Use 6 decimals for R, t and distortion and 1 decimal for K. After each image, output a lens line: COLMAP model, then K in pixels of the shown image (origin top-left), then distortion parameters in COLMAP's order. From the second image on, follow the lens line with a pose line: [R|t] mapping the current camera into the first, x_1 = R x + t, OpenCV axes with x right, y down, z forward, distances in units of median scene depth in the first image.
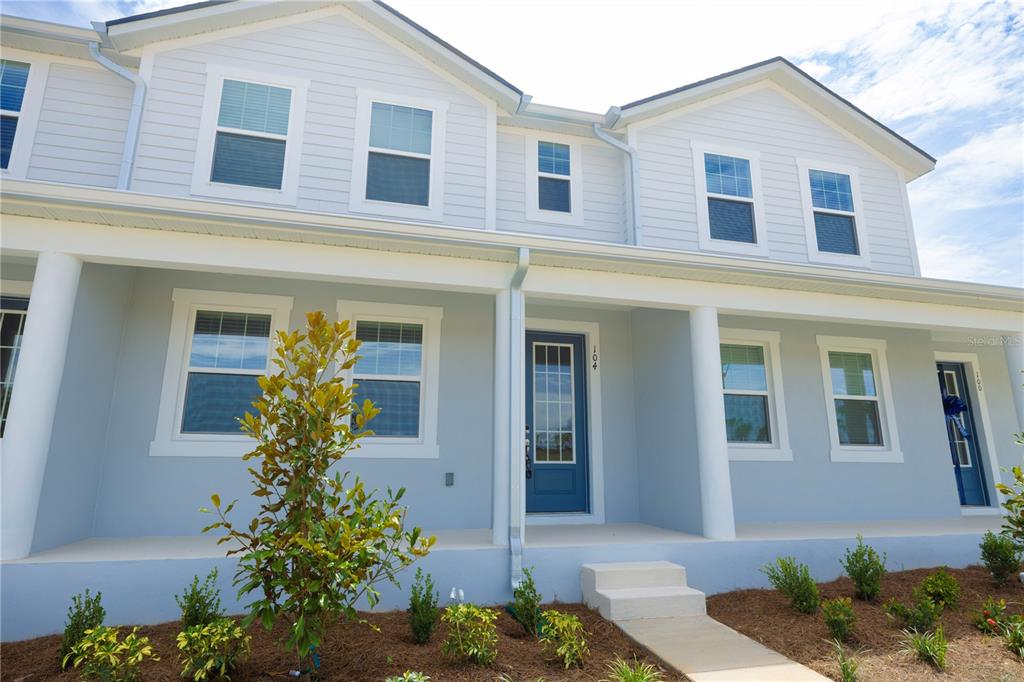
lens RADIAL K [[554.3, 0, 515.1], [0, 554.3, 336.3], [0, 0, 1]] dist [0.013650, -0.001080]
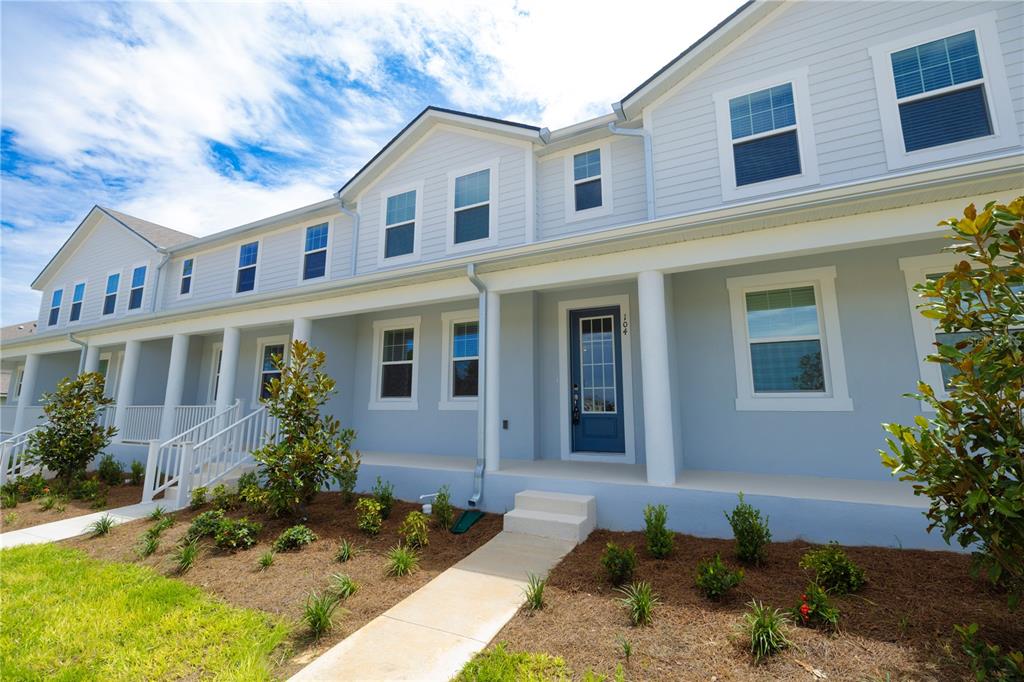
lens RADIAL K [[440.3, 0, 515.2], [0, 440.3, 336.7], [0, 0, 1]] dist [0.009560, 0.000042]
pose [[0.752982, -0.112658, -0.648326, 0.565364], [0.144897, 0.989440, -0.003646, 0.033827], [0.641891, -0.091196, 0.761354, 0.137728]]
